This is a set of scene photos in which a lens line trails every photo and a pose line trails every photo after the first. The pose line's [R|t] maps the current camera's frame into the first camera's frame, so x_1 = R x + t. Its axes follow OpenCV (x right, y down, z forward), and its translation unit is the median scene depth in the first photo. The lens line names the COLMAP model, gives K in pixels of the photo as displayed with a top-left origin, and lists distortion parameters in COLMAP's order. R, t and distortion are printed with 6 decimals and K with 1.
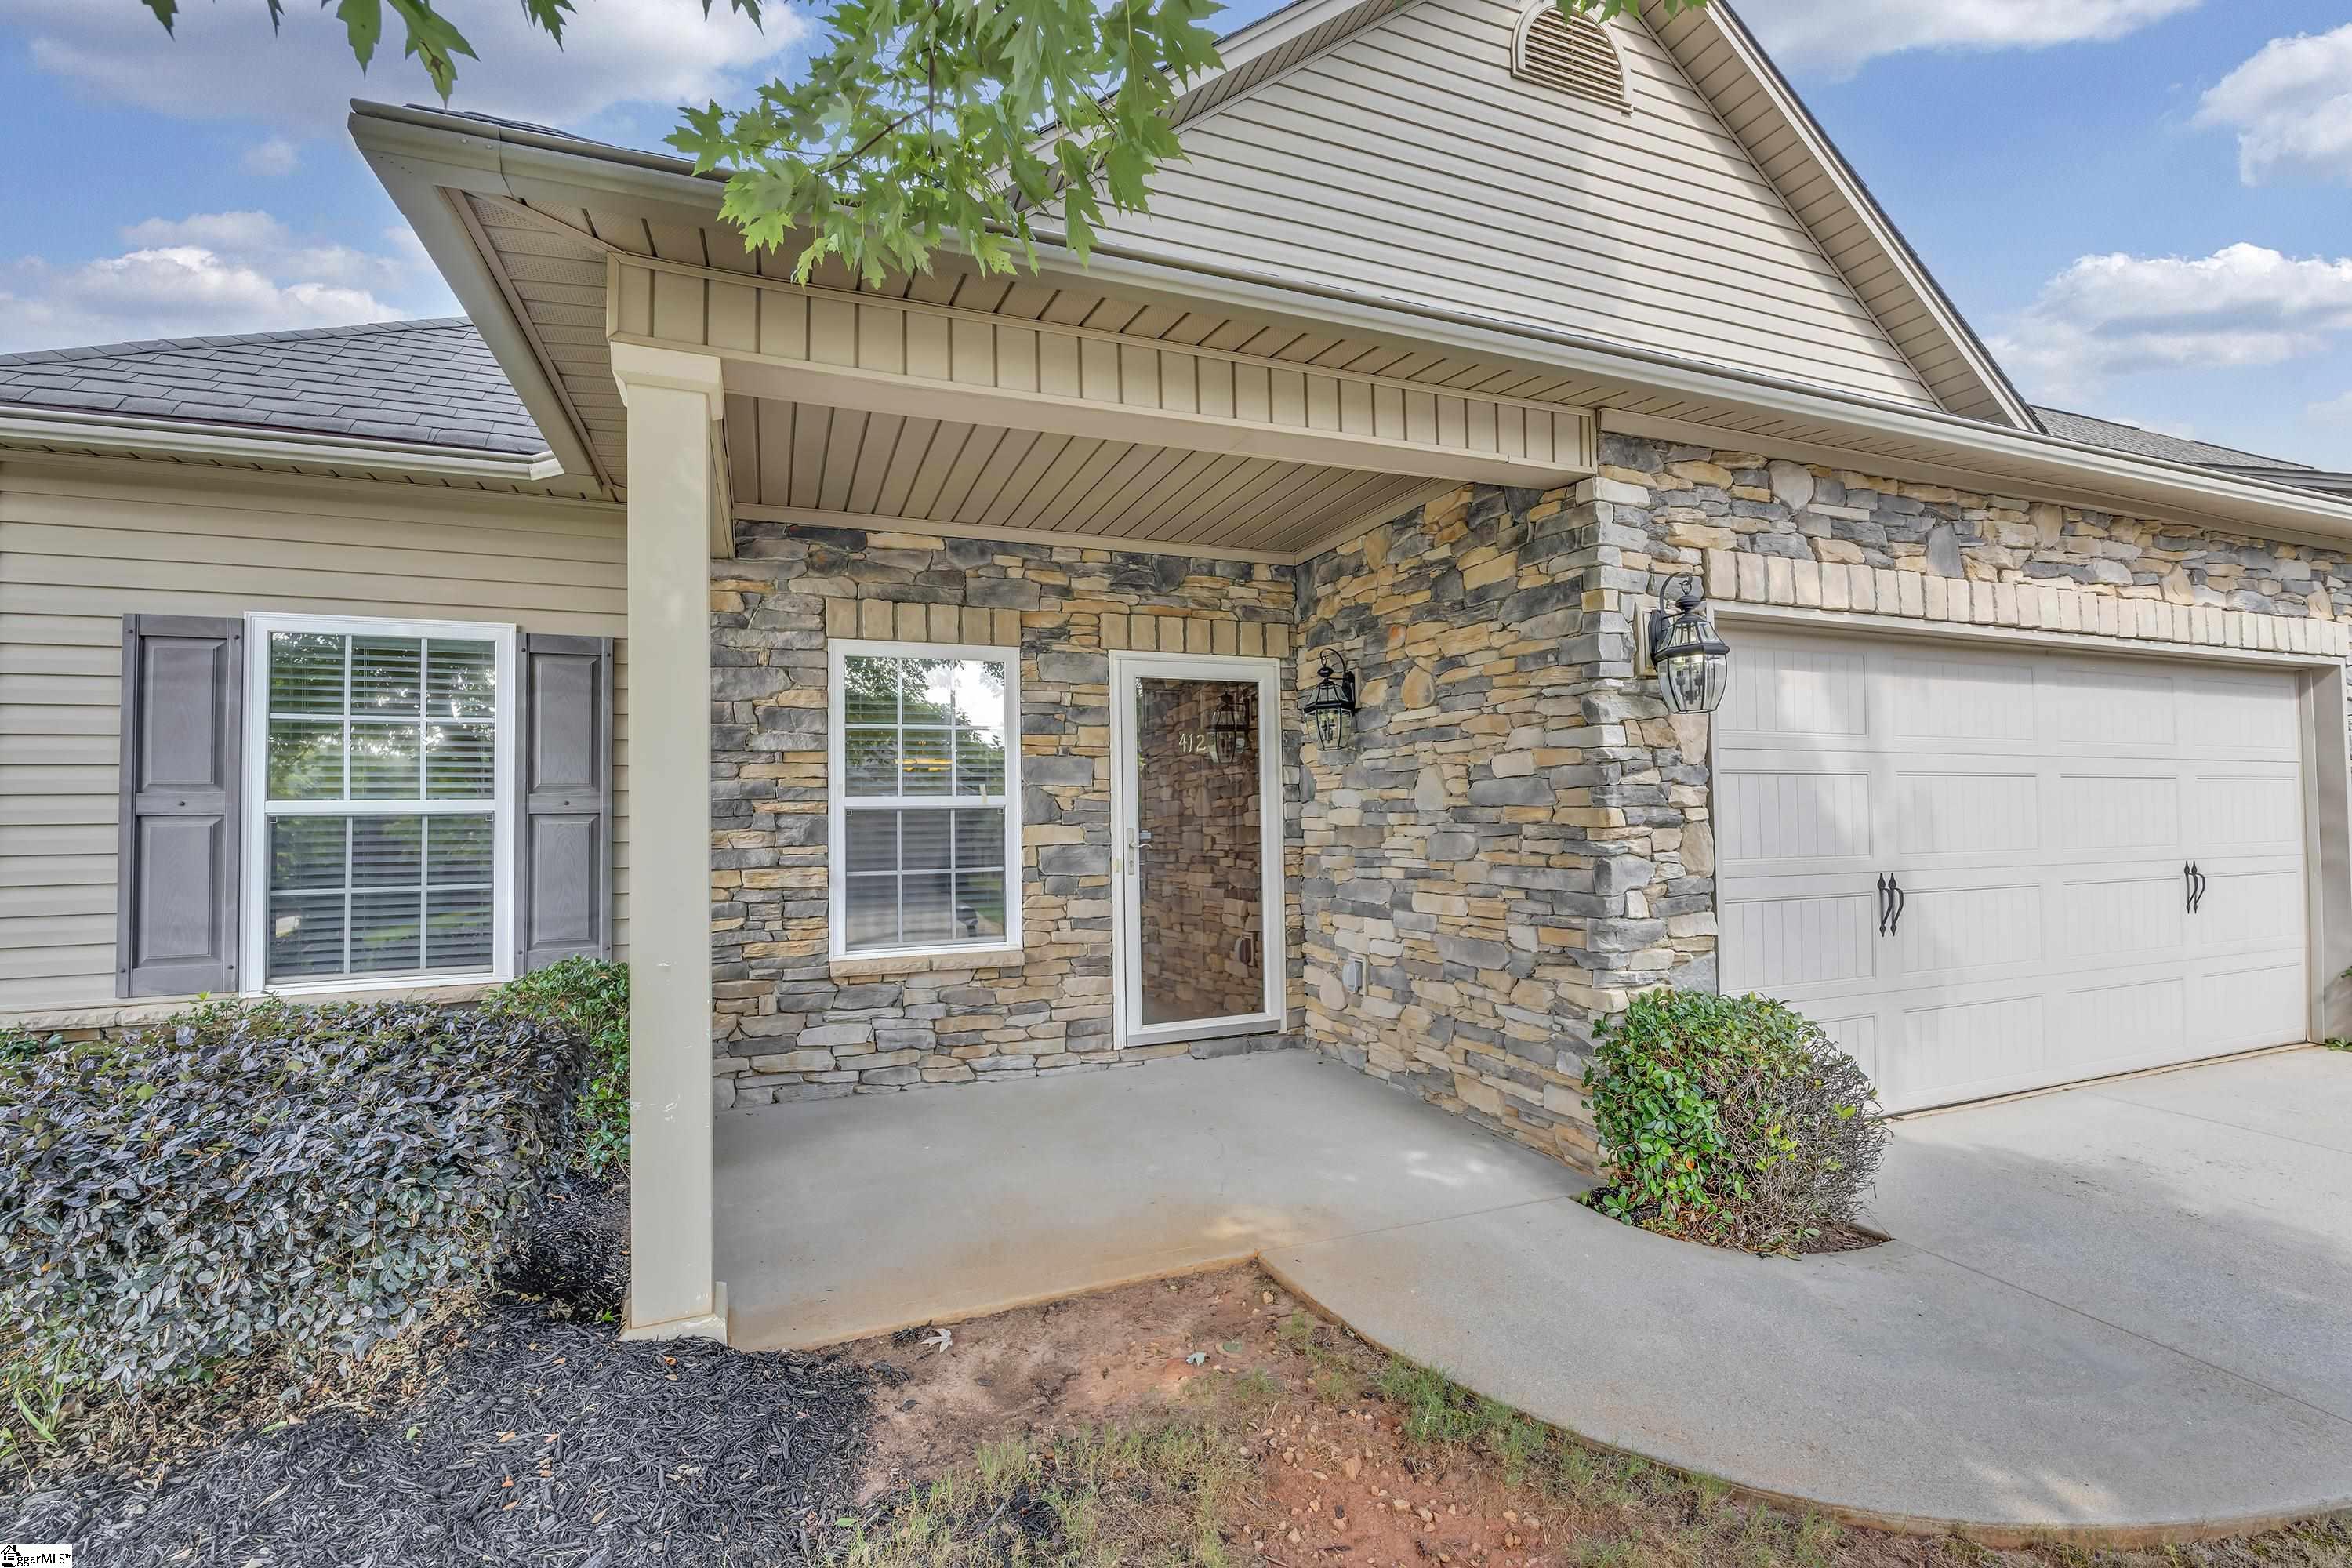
lens RADIAL K [[1029.6, 0, 1175.0], [0, 1029.6, 783.9], [0, 0, 1]] dist [-0.001805, 0.000034]
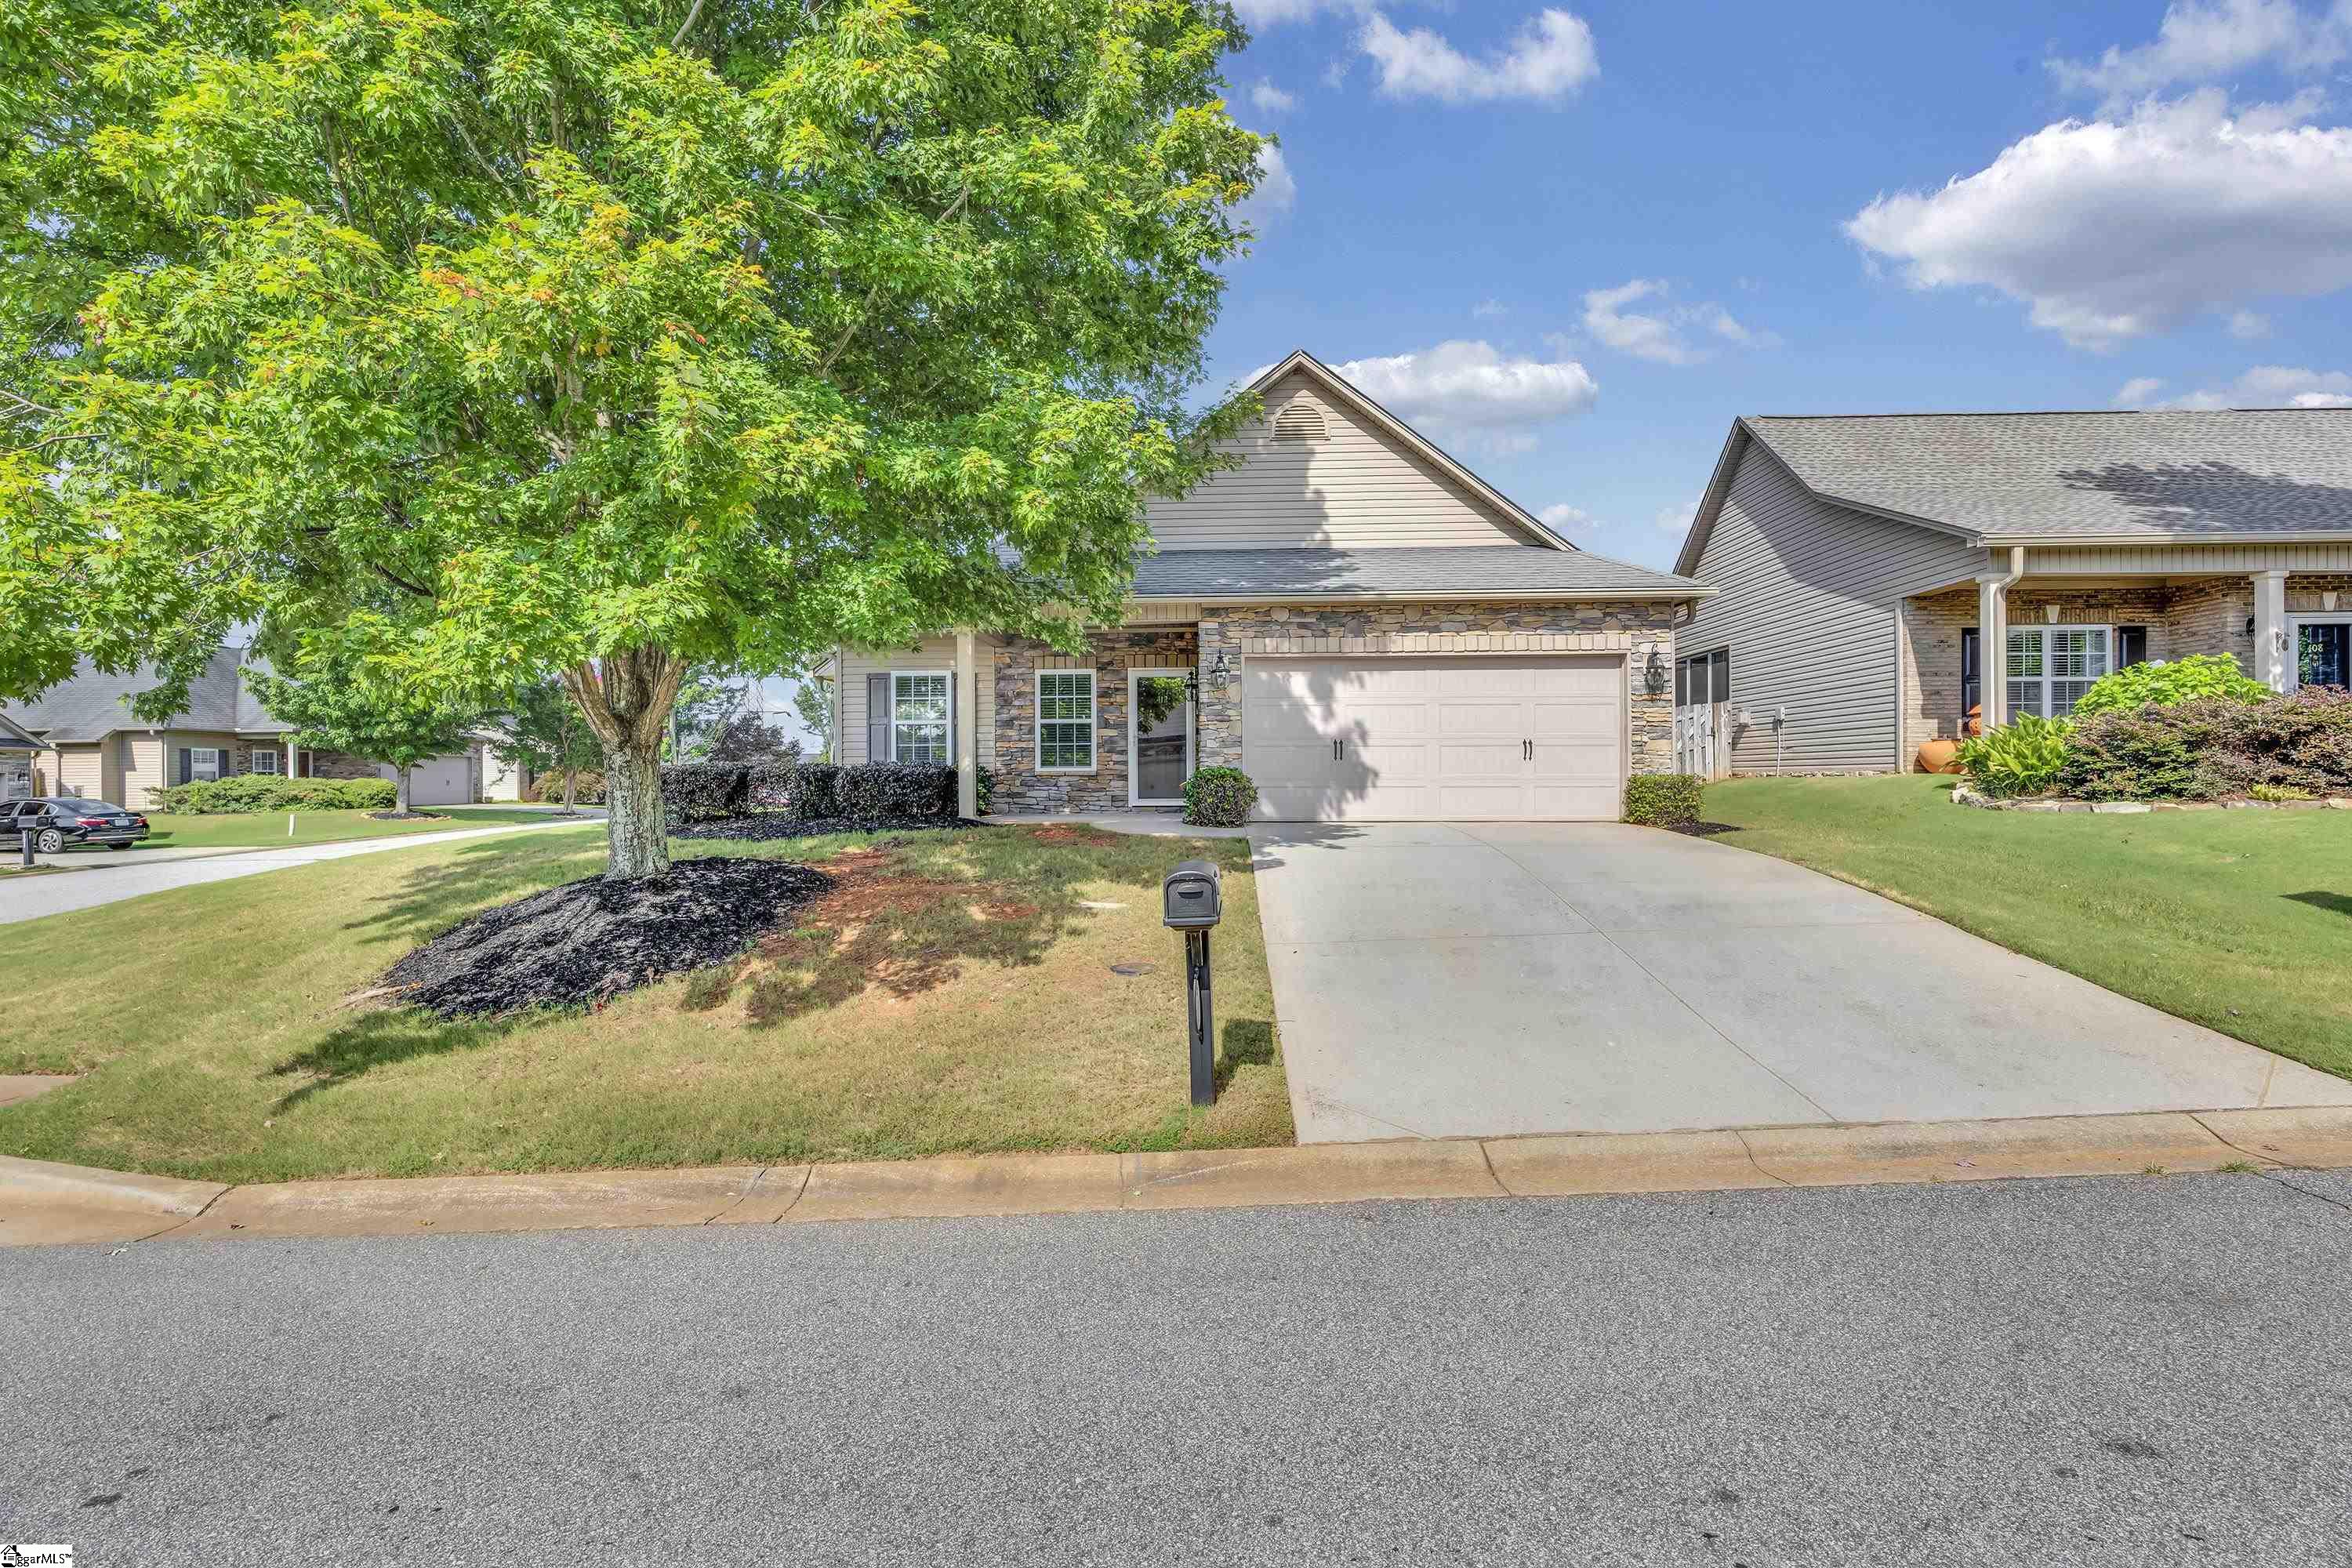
lens RADIAL K [[1029.6, 0, 1178.7], [0, 1029.6, 773.4], [0, 0, 1]] dist [-0.001805, 0.000034]
pose [[0.915043, 0.006006, -0.403313, 1.392434], [0.005233, 0.999628, 0.026758, 0.098790], [0.403323, -0.026595, 0.914671, -1.786635]]
